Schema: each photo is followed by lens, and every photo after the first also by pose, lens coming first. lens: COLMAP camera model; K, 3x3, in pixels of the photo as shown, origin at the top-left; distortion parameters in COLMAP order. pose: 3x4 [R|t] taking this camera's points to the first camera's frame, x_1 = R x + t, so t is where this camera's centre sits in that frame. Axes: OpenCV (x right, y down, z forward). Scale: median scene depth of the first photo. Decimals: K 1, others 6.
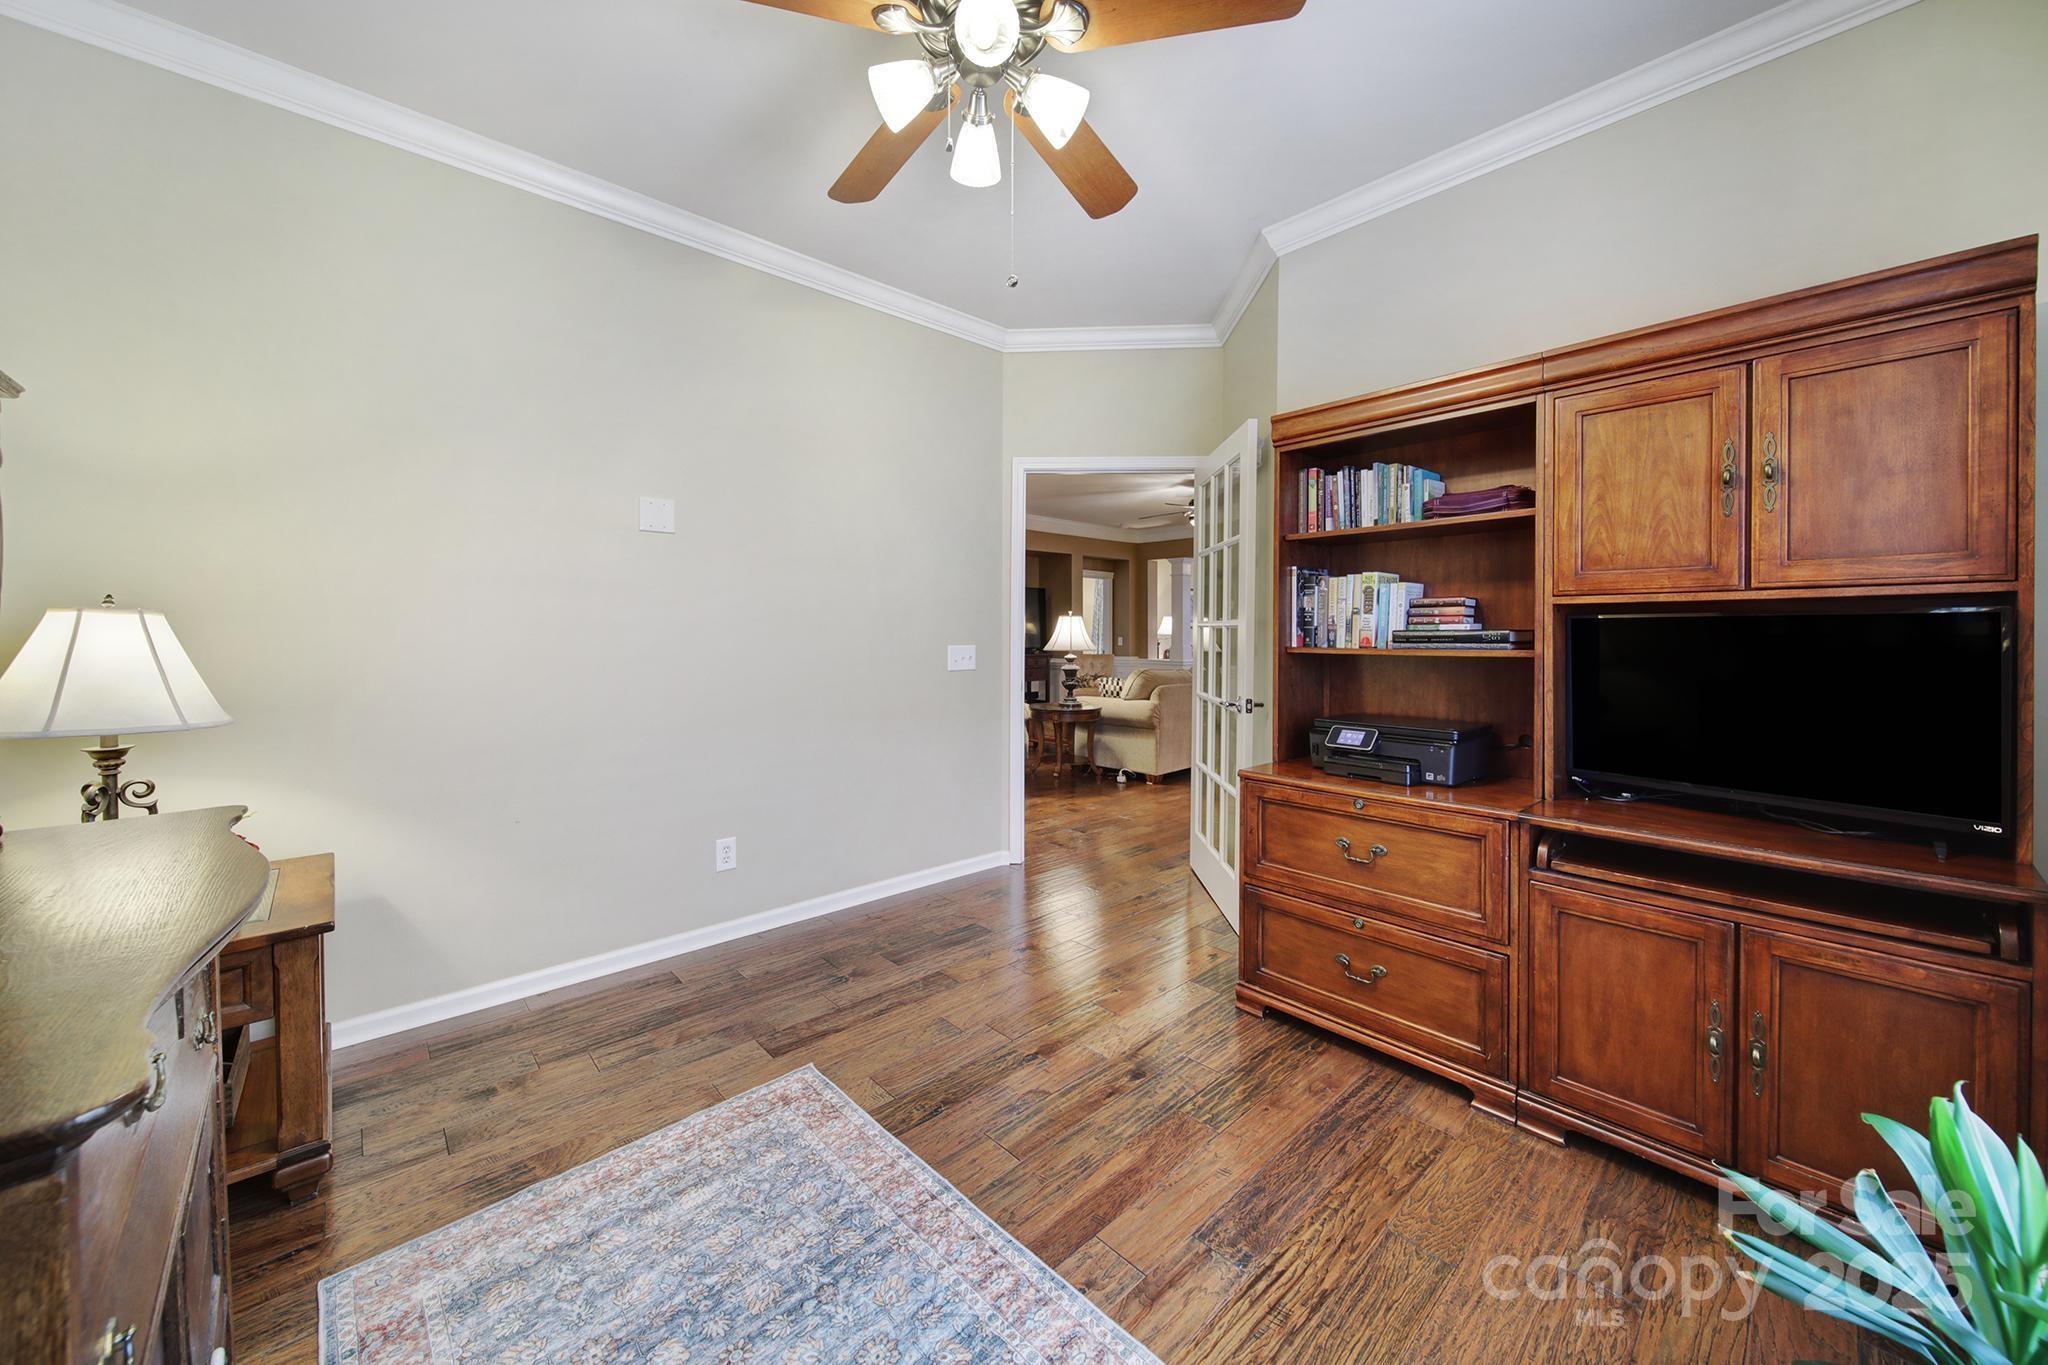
lens RADIAL K [[726.0, 0, 1021.6], [0, 726.0, 690.2], [0, 0, 1]] dist [-0.003357, -0.000396]
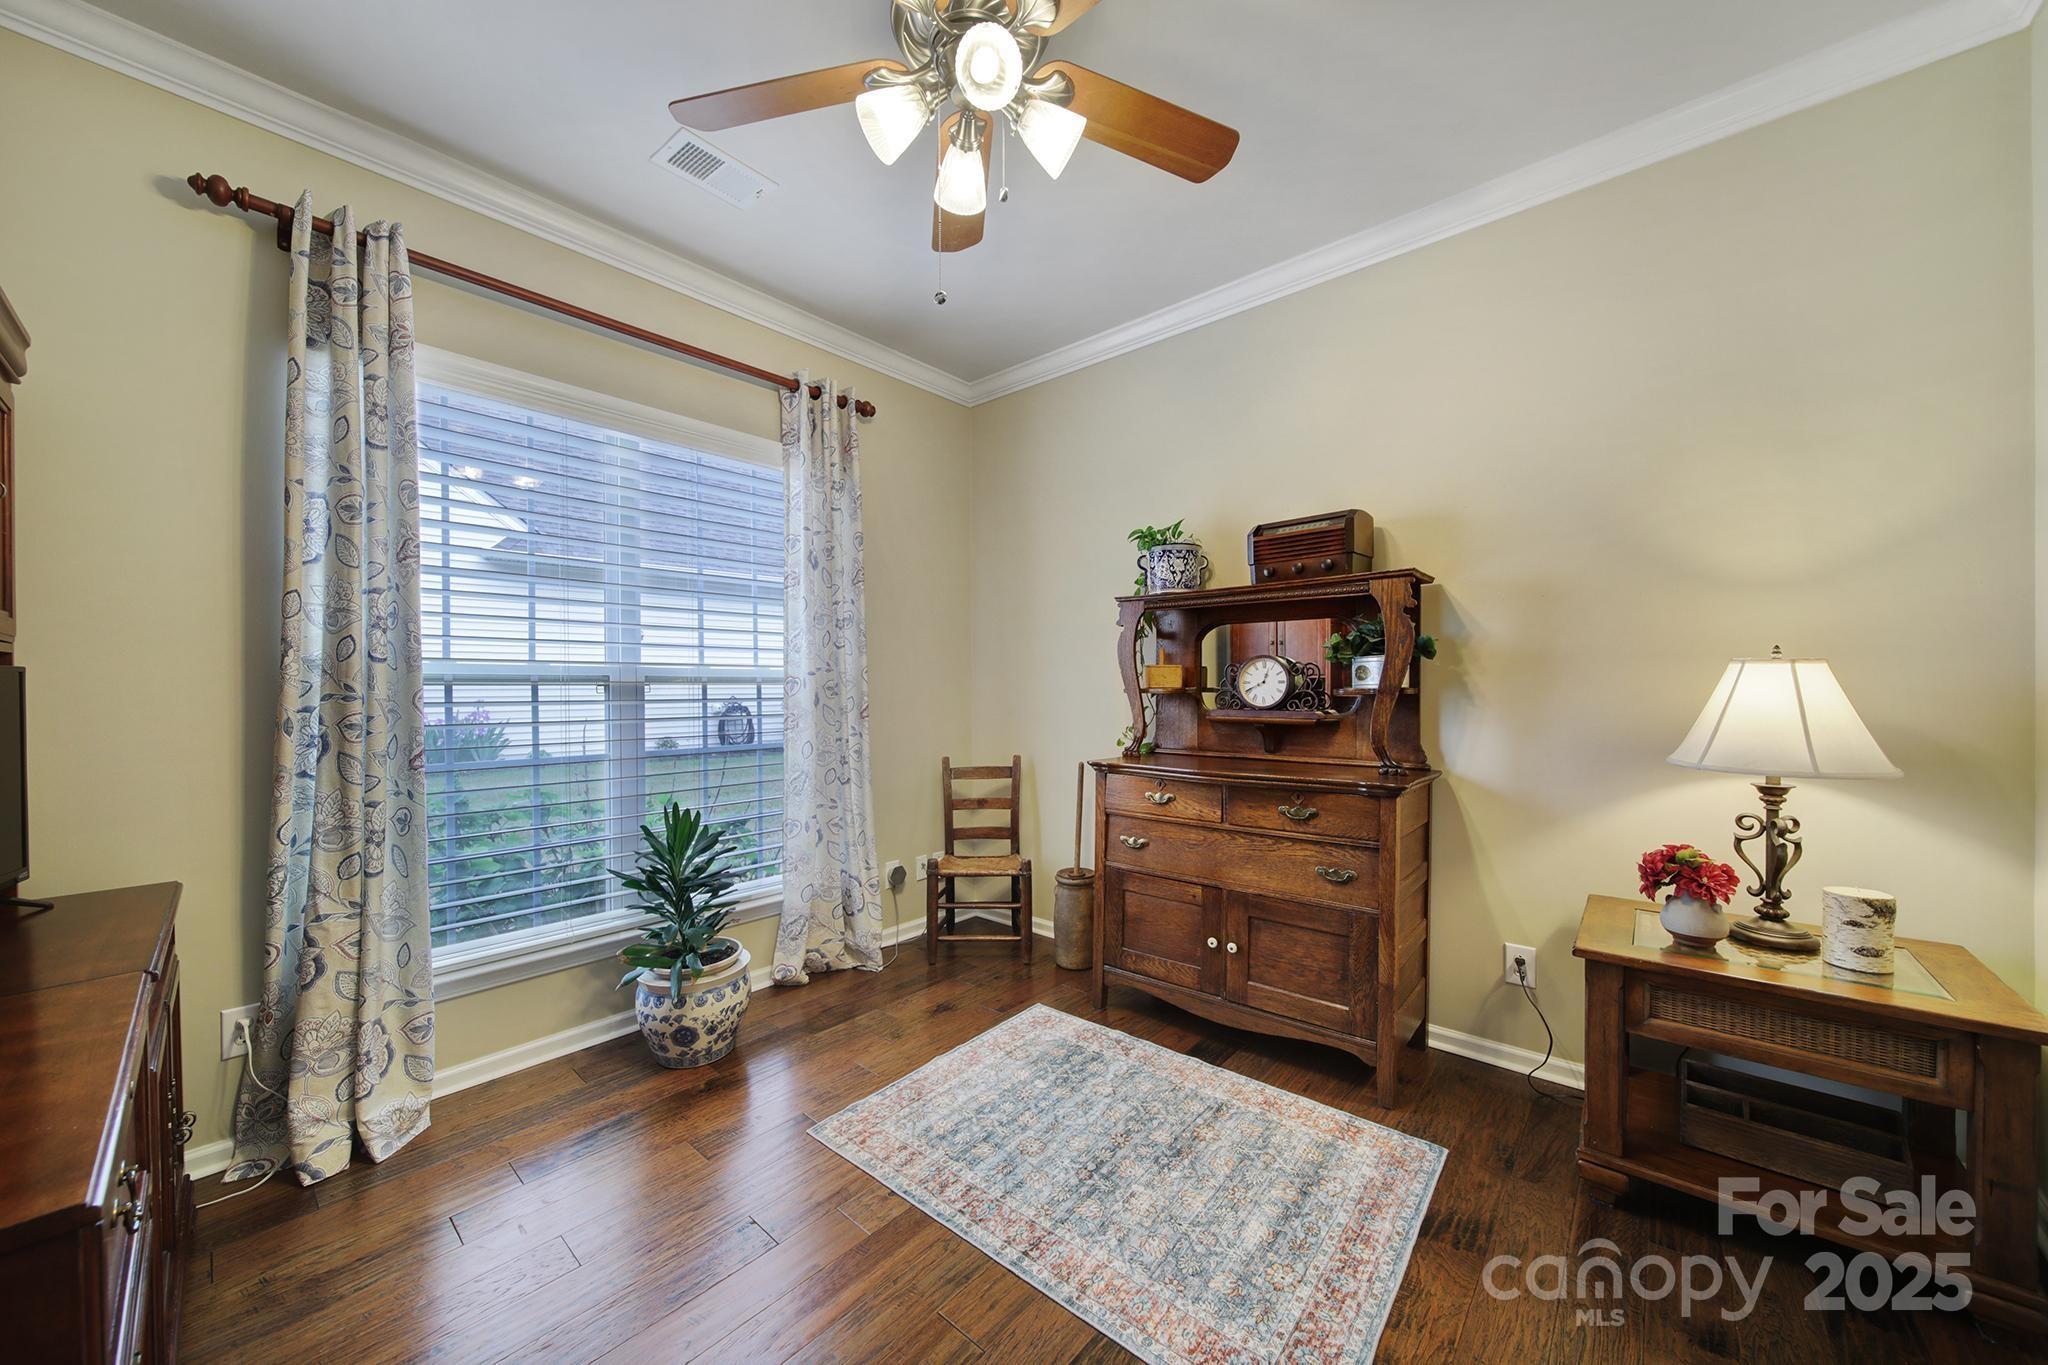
lens RADIAL K [[726.0, 0, 1021.6], [0, 726.0, 690.2], [0, 0, 1]] dist [-0.003357, -0.000396]
pose [[-0.995295, 0.007275, -0.096620, -0.026607], [-0.000309, 0.996934, 0.078246, -0.151639], [0.096893, 0.077907, -0.992241, 1.996882]]
